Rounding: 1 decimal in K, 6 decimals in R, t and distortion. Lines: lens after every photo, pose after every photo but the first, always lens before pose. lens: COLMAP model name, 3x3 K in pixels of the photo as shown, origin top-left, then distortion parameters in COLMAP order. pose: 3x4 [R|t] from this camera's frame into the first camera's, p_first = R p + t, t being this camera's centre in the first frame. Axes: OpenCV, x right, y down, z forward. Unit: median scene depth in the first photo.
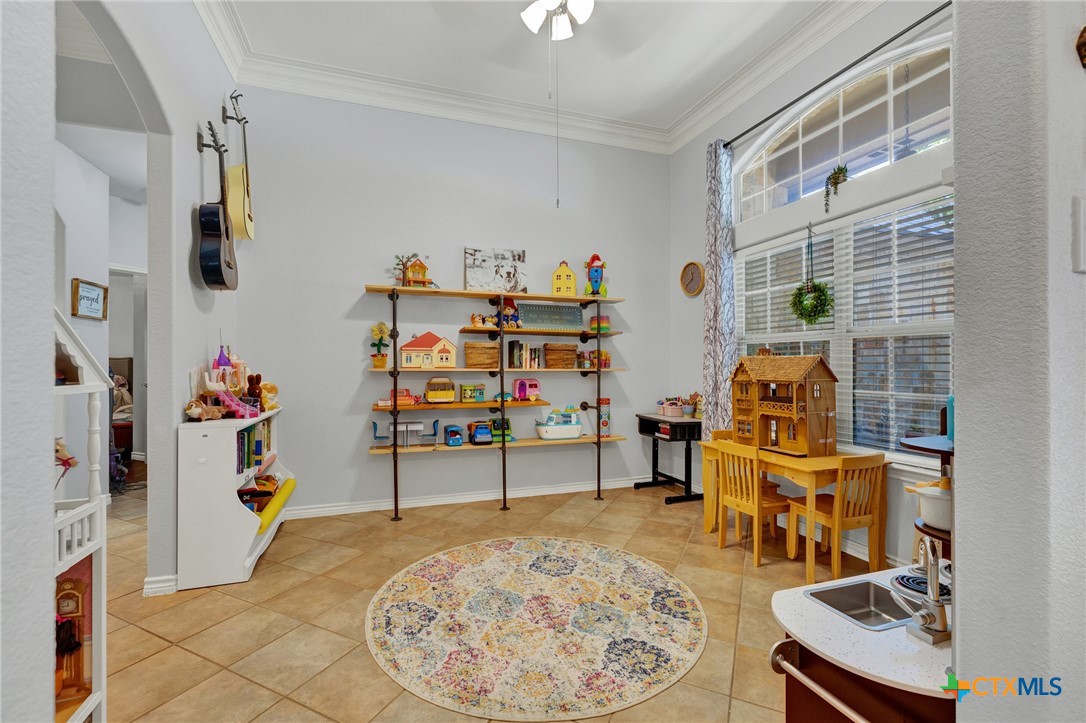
lens RADIAL K [[470.8, 0, 538.3], [0, 470.8, 364.5], [0, 0, 1]] dist [0.001365, 0.000909]
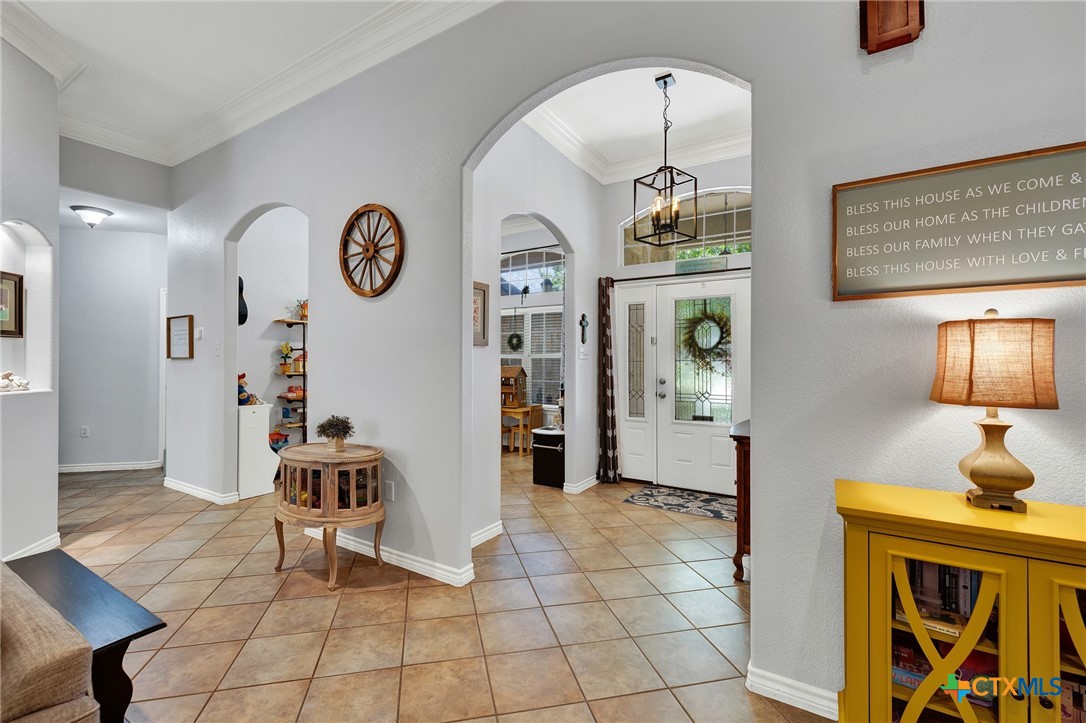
lens RADIAL K [[470.8, 0, 542.3], [0, 470.8, 363.8], [0, 0, 1]] dist [0.001365, 0.000909]
pose [[0.769062, 0.002918, 0.639168, -0.827993], [-0.005533, 0.999983, 0.002092, -0.034090], [-0.639150, -0.005146, 0.769065, -0.890751]]
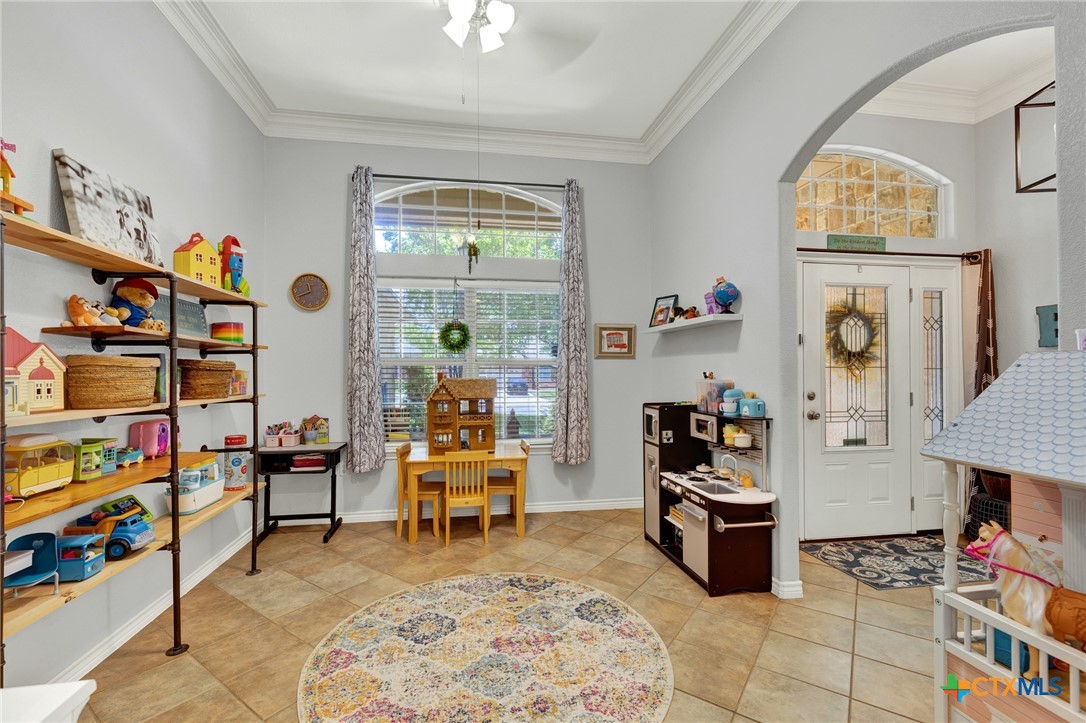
lens RADIAL K [[470.8, 0, 536.8], [0, 470.8, 363.2], [0, 0, 1]] dist [0.001365, 0.000909]
pose [[0.153672, 0.014834, 0.988011, -0.735096], [0.003519, 0.999873, -0.015560, -0.038794], [-0.988116, 0.005868, 0.153600, 0.617650]]
